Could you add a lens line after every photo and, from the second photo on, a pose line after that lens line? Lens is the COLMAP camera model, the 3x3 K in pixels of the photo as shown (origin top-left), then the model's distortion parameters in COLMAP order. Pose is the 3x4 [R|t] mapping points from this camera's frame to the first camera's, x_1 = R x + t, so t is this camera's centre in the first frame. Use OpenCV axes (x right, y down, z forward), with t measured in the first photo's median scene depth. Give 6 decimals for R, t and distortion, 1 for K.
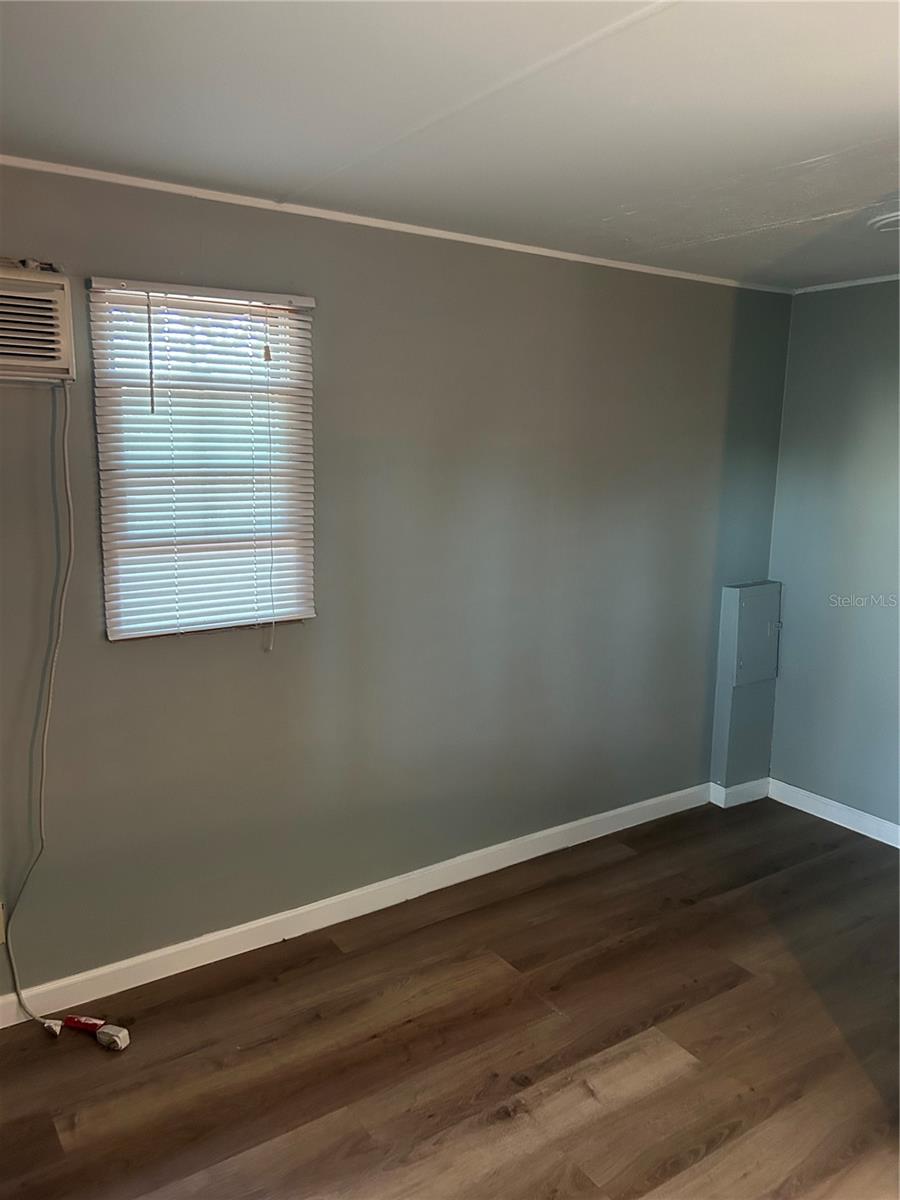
lens RADIAL K [[905.4, 0, 456.2], [0, 905.4, 595.3], [0, 0, 1]] dist [0.048833, -0.064219]
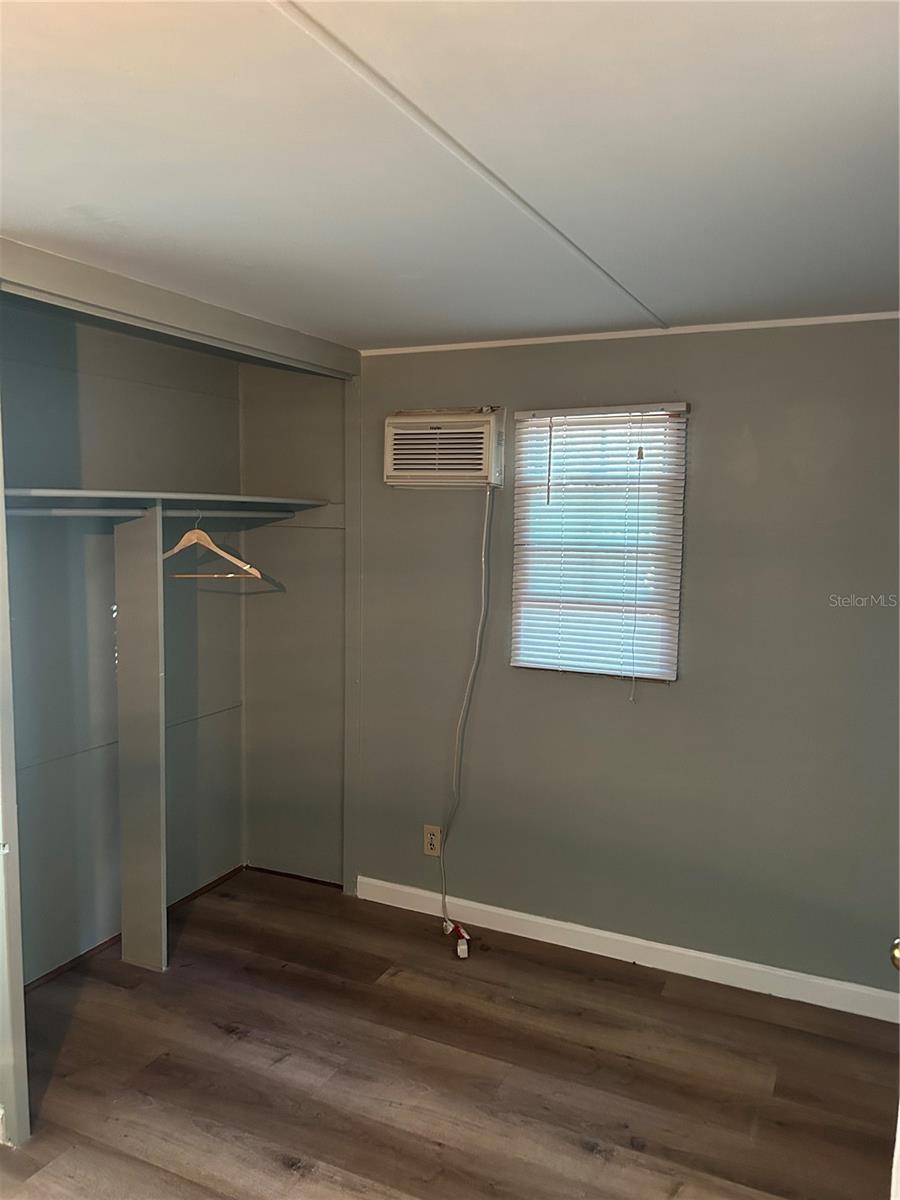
lens RADIAL K [[905.4, 0, 460.7], [0, 905.4, 605.5], [0, 0, 1]] dist [0.048833, -0.064219]
pose [[0.495730, 0.073532, -0.865358, 0.771937], [-0.155700, 0.987790, -0.005259, -0.022852], [0.854406, 0.137344, 0.501127, 0.229098]]
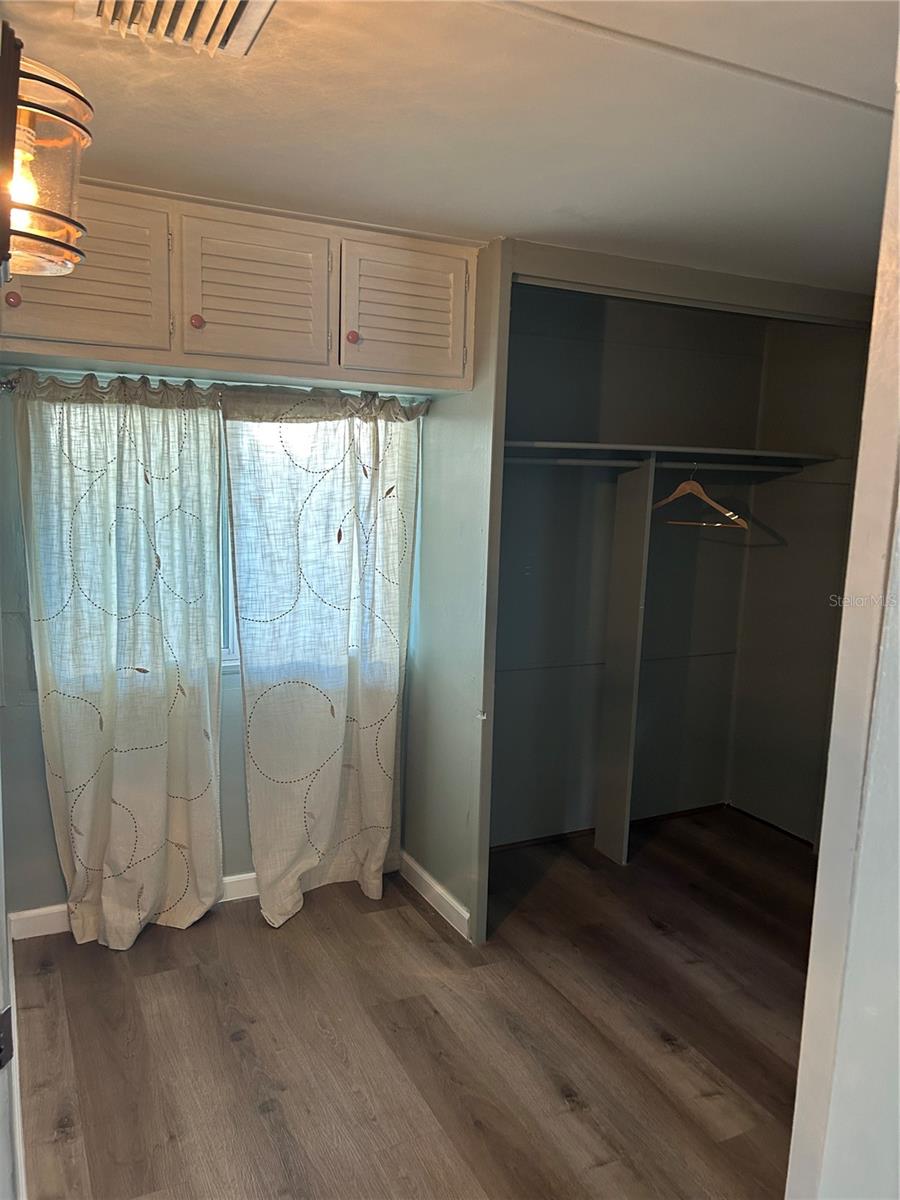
lens RADIAL K [[905.4, 0, 437.9], [0, 905.4, 608.7], [0, 0, 1]] dist [0.048833, -0.064219]
pose [[-0.152259, 0.132968, -0.979355, 0.933772], [-0.208260, 0.964343, 0.163308, -0.035625], [0.966150, 0.228826, -0.119138, 0.384962]]
